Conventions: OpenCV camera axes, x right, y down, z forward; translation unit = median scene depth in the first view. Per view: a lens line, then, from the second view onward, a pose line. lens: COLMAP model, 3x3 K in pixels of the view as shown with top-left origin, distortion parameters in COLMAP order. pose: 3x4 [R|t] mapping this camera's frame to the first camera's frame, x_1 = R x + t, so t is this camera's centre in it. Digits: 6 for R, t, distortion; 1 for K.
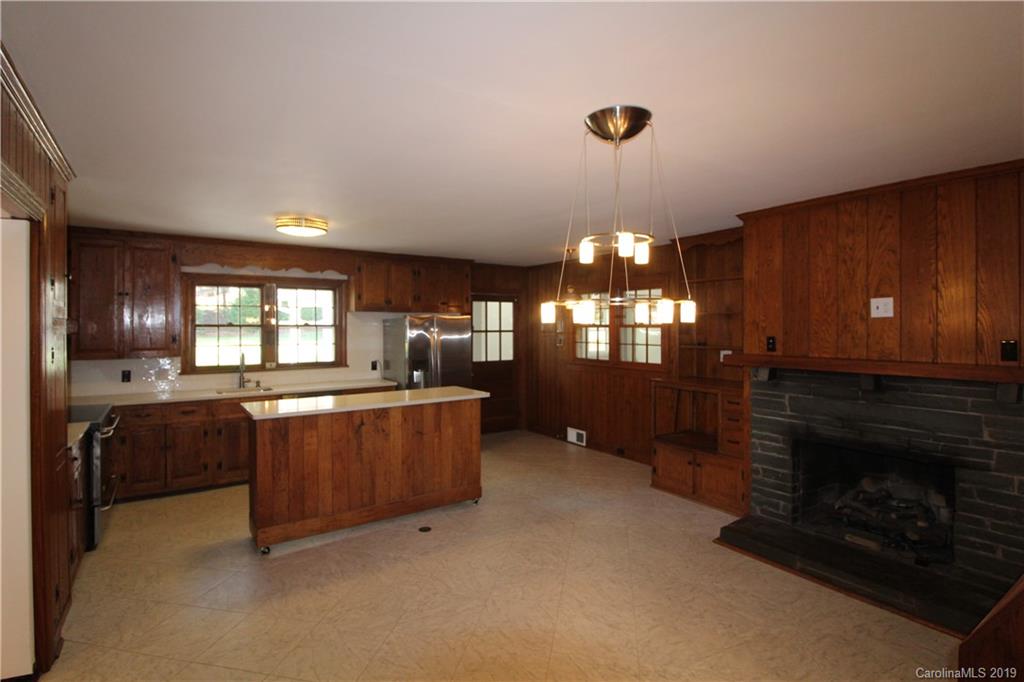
lens RADIAL K [[509.3, 0, 509.6], [0, 509.3, 324.0], [0, 0, 1]] dist [0.000049, -0.012742]
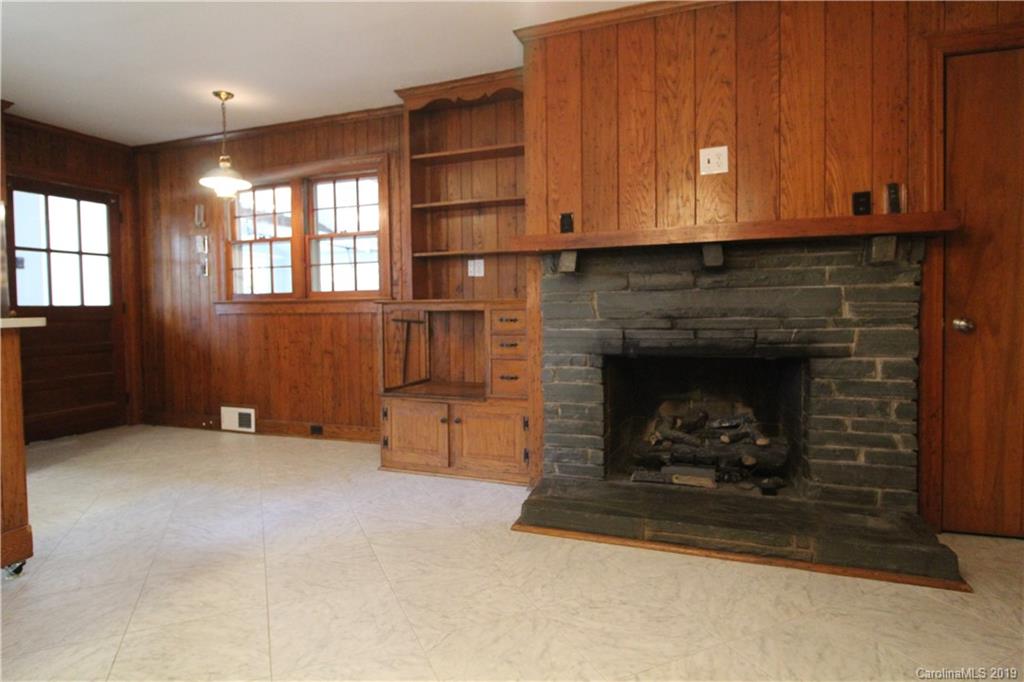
lens RADIAL K [[568.4, 0, 508.4], [0, 568.4, 323.0], [0, 0, 1]] dist [-0.001084, -0.002047]
pose [[0.815969, -0.030606, 0.577285, 0.005101], [0.013895, 0.999347, 0.033342, 0.154055], [-0.577929, -0.019185, 0.815862, 0.443343]]
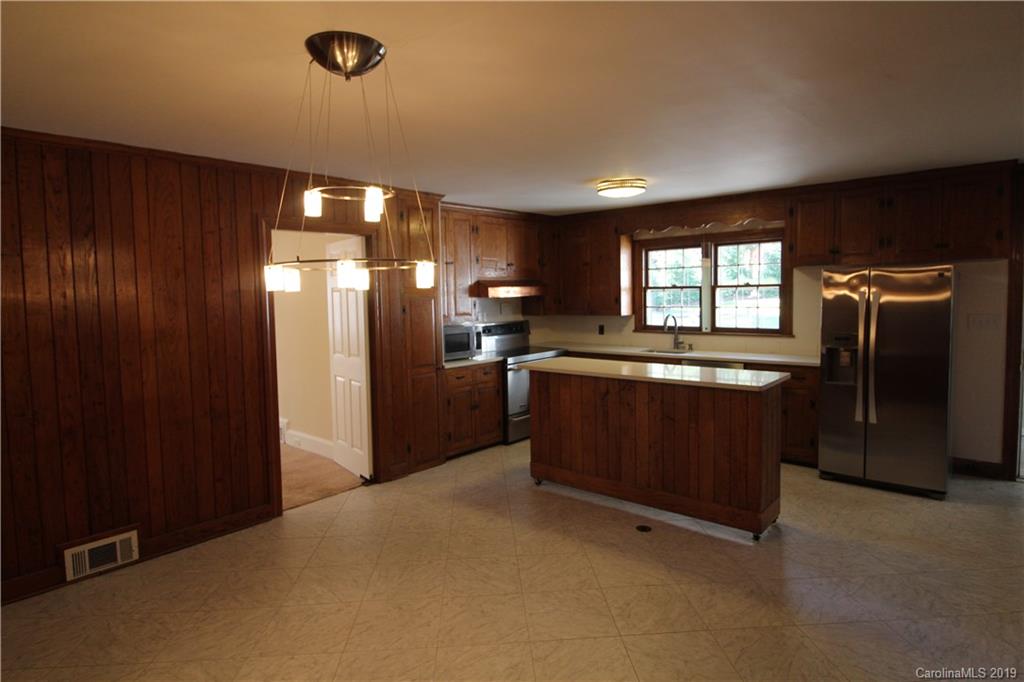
lens RADIAL K [[568.4, 0, 508.4], [0, 568.4, 323.0], [0, 0, 1]] dist [-0.001084, -0.002047]
pose [[0.248641, 0.049332, -0.967339, 0.715038], [0.021650, 0.998170, 0.056469, 0.004480], [0.968354, -0.034984, 0.247118, 0.593824]]
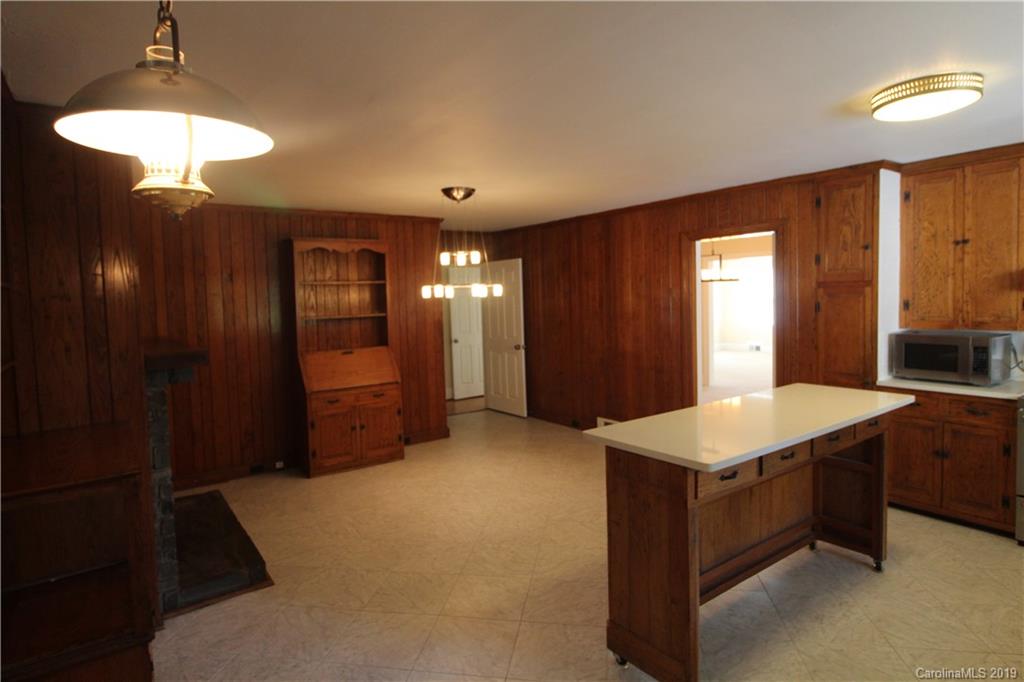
lens RADIAL K [[573.3, 0, 513.1], [0, 573.3, 296.6], [0, 0, 1]] dist [0.000299, -0.000307]
pose [[-0.999181, 0.027899, -0.029317, 0.050503], [0.027763, 0.999602, 0.005014, -0.001827], [0.029445, 0.004196, -0.999558, 1.875065]]
